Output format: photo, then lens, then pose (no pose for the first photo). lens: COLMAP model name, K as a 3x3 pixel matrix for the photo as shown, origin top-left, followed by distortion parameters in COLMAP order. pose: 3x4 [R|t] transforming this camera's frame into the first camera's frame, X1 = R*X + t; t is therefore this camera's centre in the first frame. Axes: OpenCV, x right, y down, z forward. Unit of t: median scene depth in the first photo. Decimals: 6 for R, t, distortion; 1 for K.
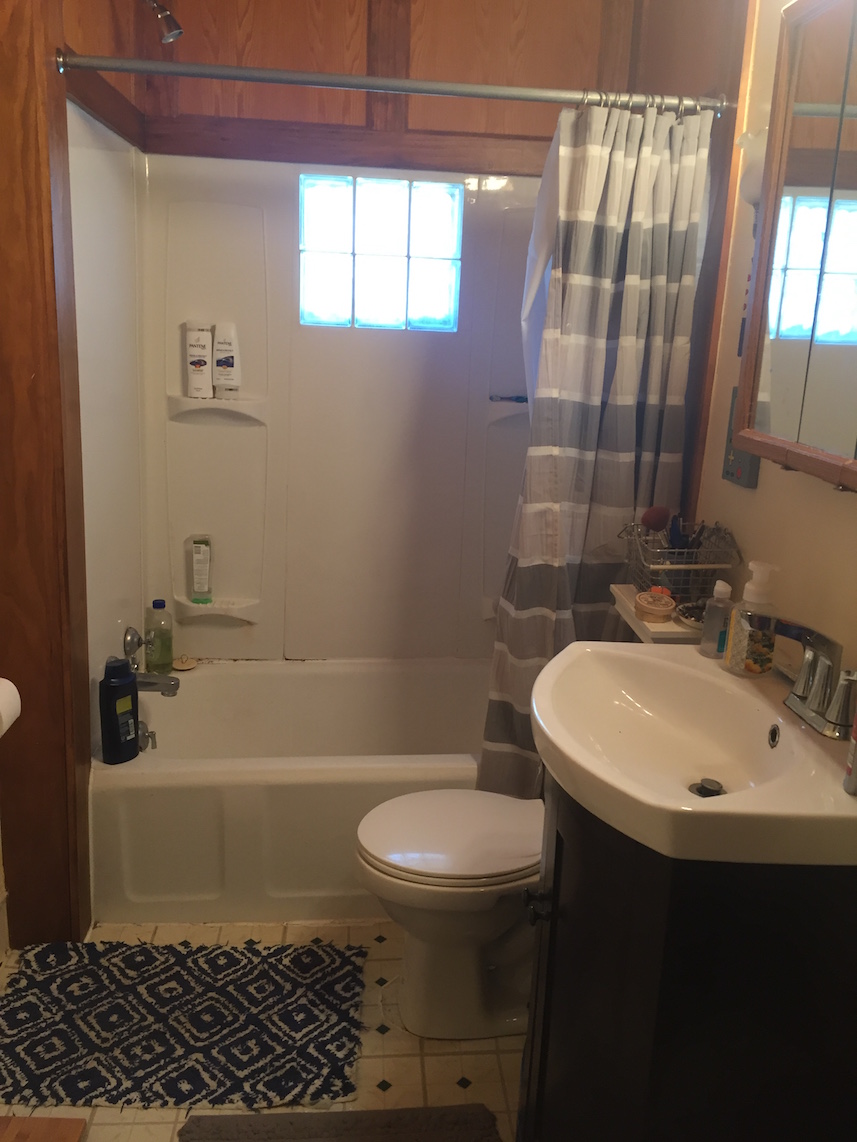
lens RADIAL K [[967.7, 0, 430.7], [0, 967.7, 570.4], [0, 0, 1]] dist [0.095821, -0.119371]
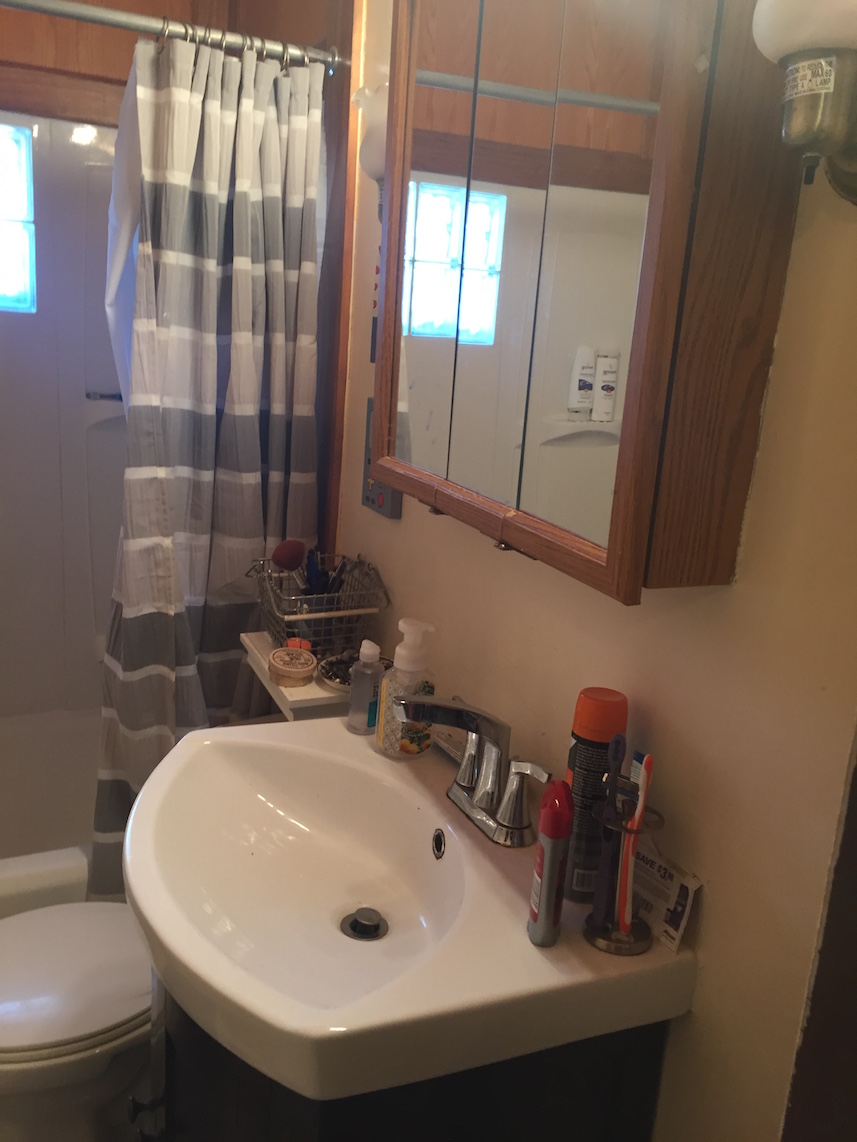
lens RADIAL K [[967.7, 0, 430.7], [0, 967.7, 570.4], [0, 0, 1]] dist [0.095821, -0.119371]
pose [[0.936481, -0.058867, 0.345742, 0.055890], [0.051948, 0.998221, 0.029254, -0.056241], [-0.346850, -0.009435, 0.937873, 0.175587]]
